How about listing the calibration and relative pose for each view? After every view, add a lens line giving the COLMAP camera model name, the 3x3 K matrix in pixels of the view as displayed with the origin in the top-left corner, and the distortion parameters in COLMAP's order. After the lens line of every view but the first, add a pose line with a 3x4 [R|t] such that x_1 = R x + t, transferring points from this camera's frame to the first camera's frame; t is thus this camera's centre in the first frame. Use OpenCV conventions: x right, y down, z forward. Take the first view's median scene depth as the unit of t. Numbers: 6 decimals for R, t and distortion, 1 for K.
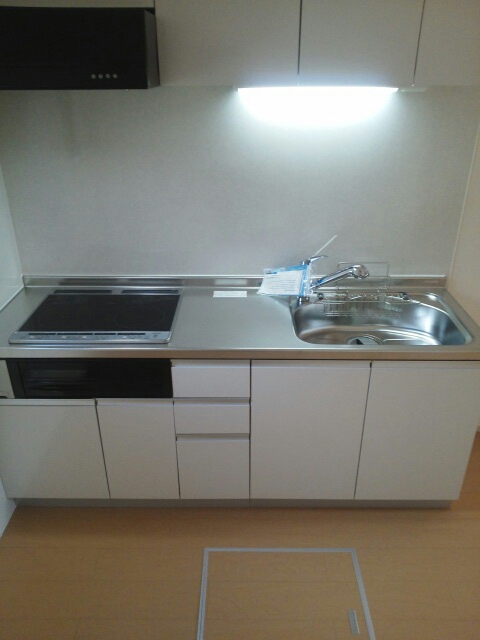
lens RADIAL K [[508.3, 0, 242.9], [0, 508.3, 319.7], [0, 0, 1]] dist [0.032195, -0.001724]
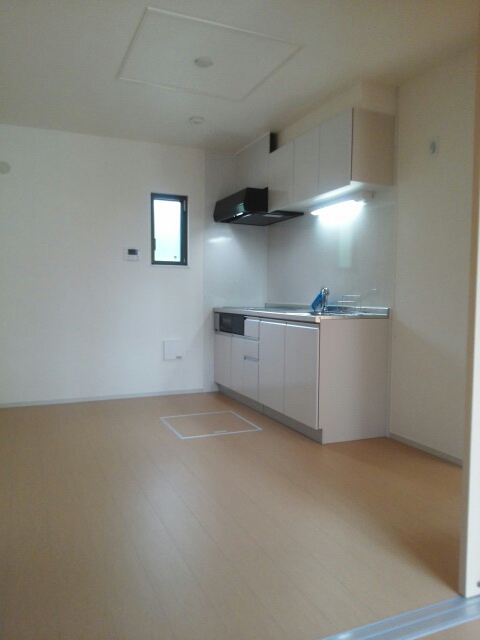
lens RADIAL K [[508.3, 0, 242.9], [0, 508.3, 319.7], [0, 0, 1]] dist [0.032195, -0.001724]
pose [[0.400670, 0.051884, -0.914752, 1.916242], [-0.416232, 0.899731, -0.131282, 0.386738], [0.816220, 0.433349, 0.382091, 0.095766]]
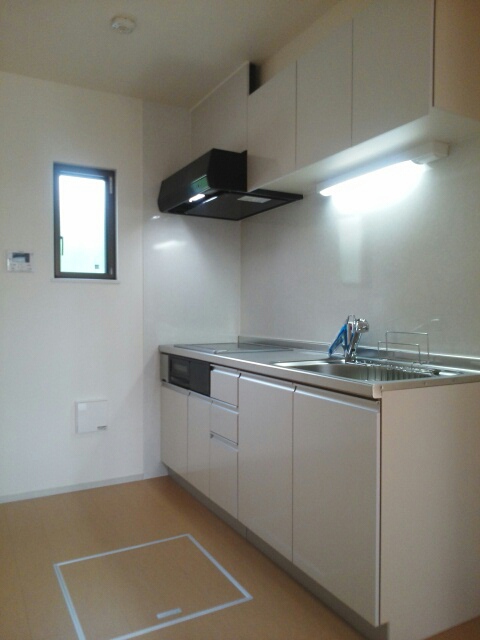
lens RADIAL K [[508.3, 0, 242.9], [0, 508.3, 319.7], [0, 0, 1]] dist [0.032195, -0.001724]
pose [[0.485136, 0.018076, -0.874252, 1.056280], [-0.391493, 0.898479, -0.198668, 0.199388], [0.781906, 0.438644, 0.442961, 0.381662]]
